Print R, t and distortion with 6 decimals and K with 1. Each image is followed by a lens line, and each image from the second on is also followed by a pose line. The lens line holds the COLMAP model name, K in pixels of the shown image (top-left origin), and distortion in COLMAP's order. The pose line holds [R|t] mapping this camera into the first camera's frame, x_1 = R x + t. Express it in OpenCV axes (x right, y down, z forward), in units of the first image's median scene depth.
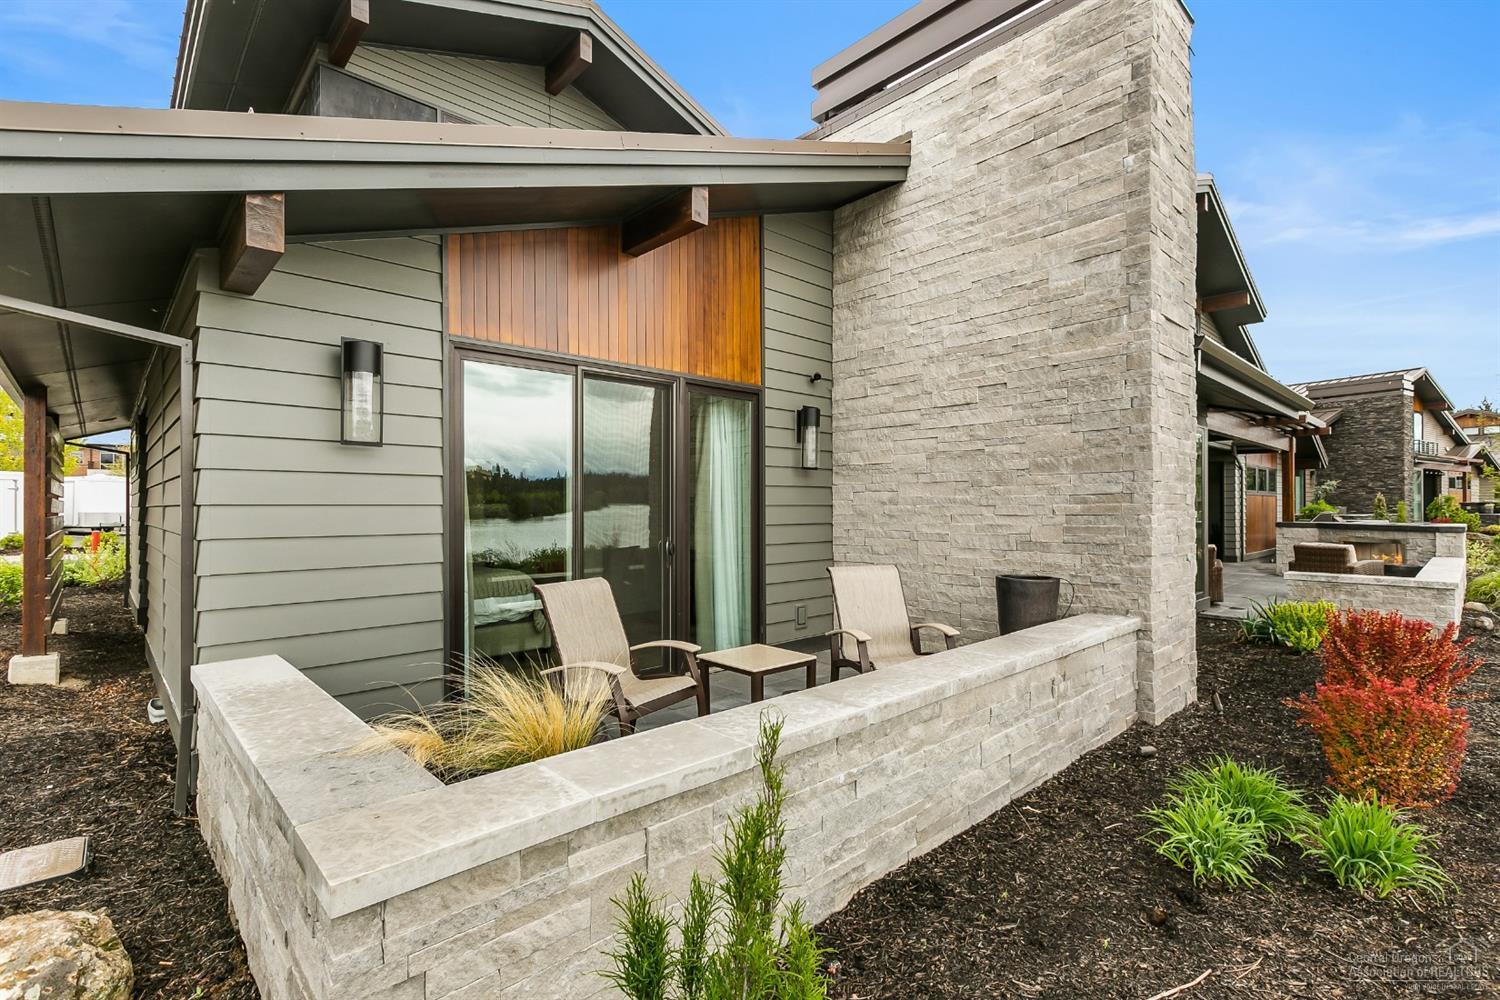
lens RADIAL K [[660.6, 0, 754.7], [0, 660.6, 504.5], [0, 0, 1]] dist [0.001235, 0.001008]
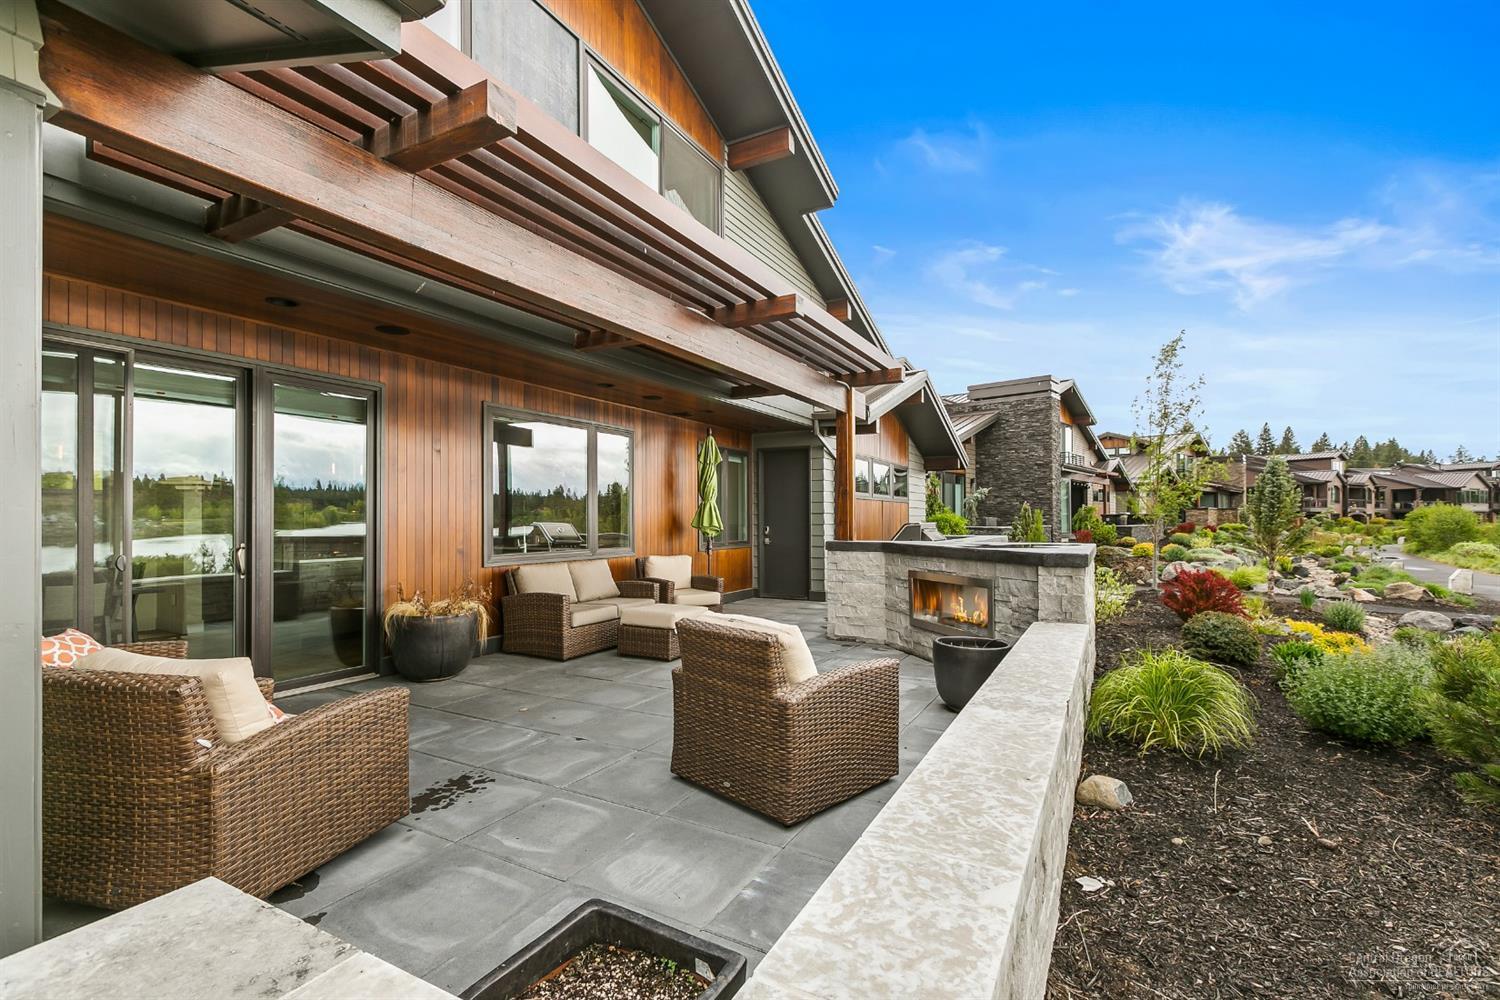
lens RADIAL K [[660.6, 0, 738.8], [0, 660.6, 511.1], [0, 0, 1]] dist [0.001235, 0.001008]
pose [[0.952100, 0.000786, 0.305786, 0.275521], [0.003483, 0.999904, -0.013416, 0.004229], [-0.305767, 0.013839, 0.952006, 0.250726]]
